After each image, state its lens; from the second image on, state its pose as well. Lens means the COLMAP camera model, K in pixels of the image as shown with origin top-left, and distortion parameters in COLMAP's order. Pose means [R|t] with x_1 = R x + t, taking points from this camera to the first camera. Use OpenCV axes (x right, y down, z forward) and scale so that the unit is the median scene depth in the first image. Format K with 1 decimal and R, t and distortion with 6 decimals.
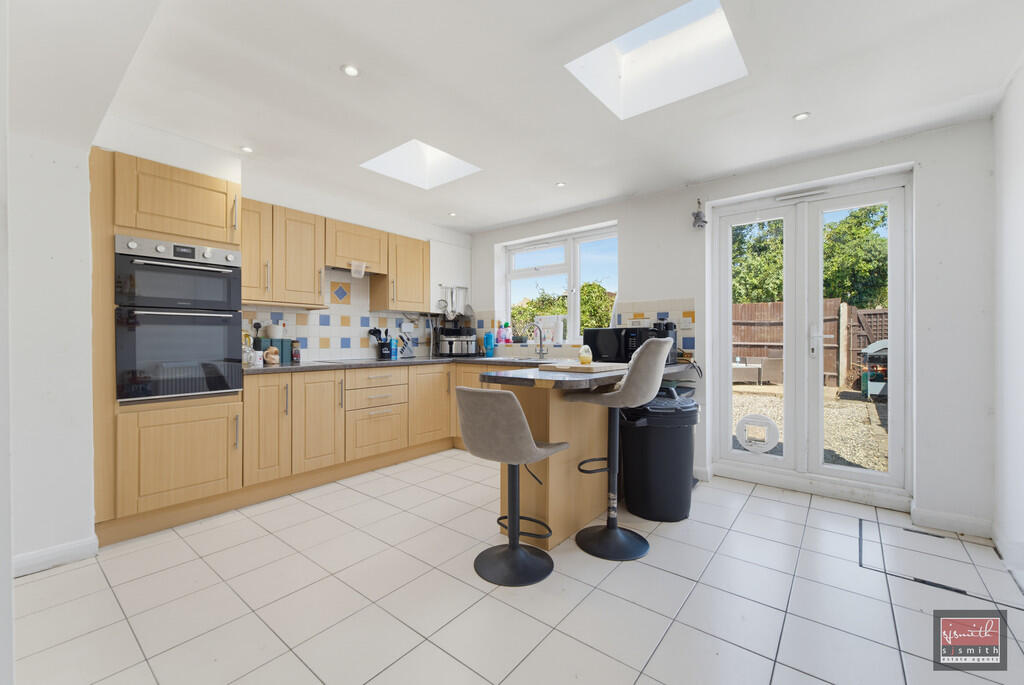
lens RADIAL K [[417.9, 0, 512.0], [0, 417.9, 342.5], [0, 0, 1]] dist [-0.000952, -0.000307]
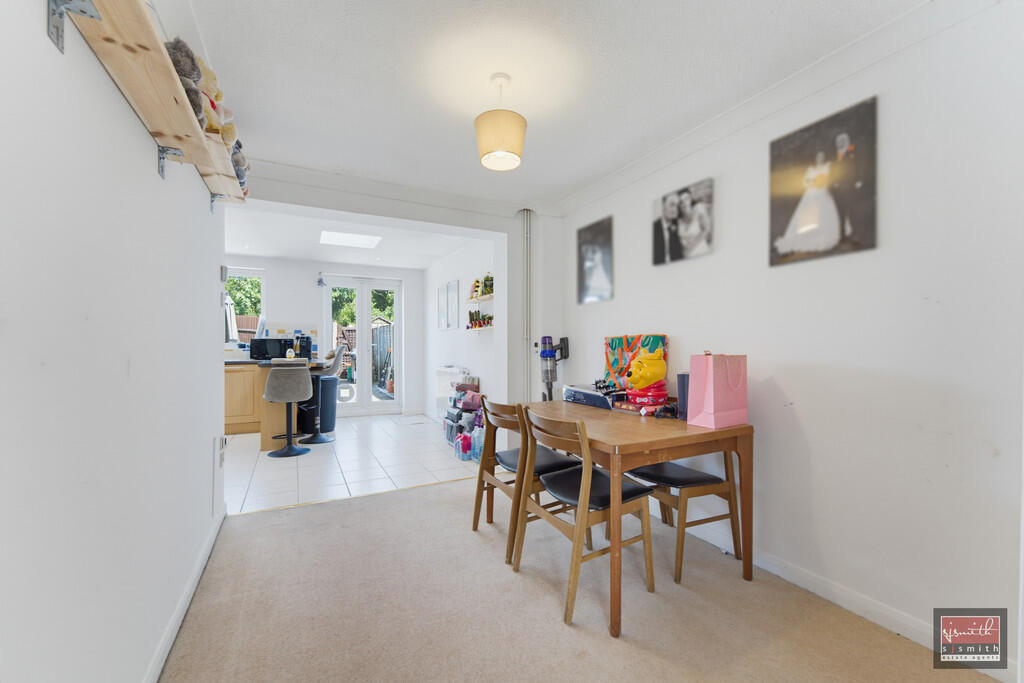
lens RADIAL K [[417.9, 0, 512.0], [0, 417.9, 341.5], [0, 0, 1]] dist [-0.000952, -0.000307]
pose [[0.403060, 0.012516, 0.915088, -0.329054], [0.003370, 0.999879, -0.015160, 0.001642], [-0.915167, 0.009195, 0.402969, -0.195824]]
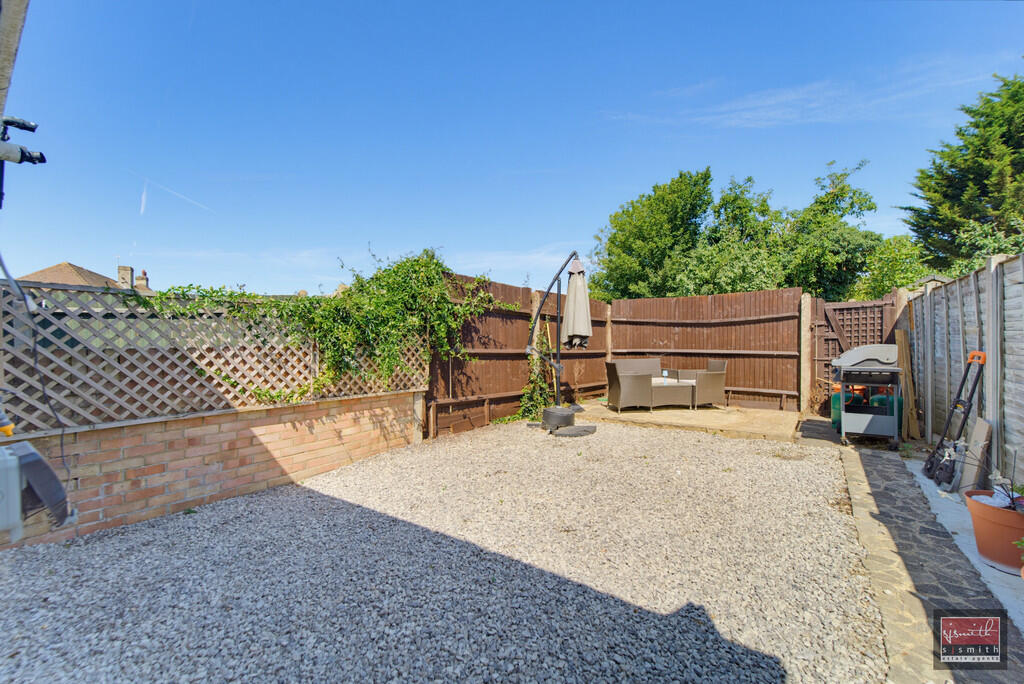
lens RADIAL K [[423.7, 0, 513.6], [0, 423.7, 347.5], [0, 0, 1]] dist [0.001262, 0.000196]
pose [[0.998220, -0.005045, 0.059432, 0.248027], [0.005198, 0.999984, -0.002427, -0.003646], [-0.059419, 0.002731, 0.998229, 0.301929]]
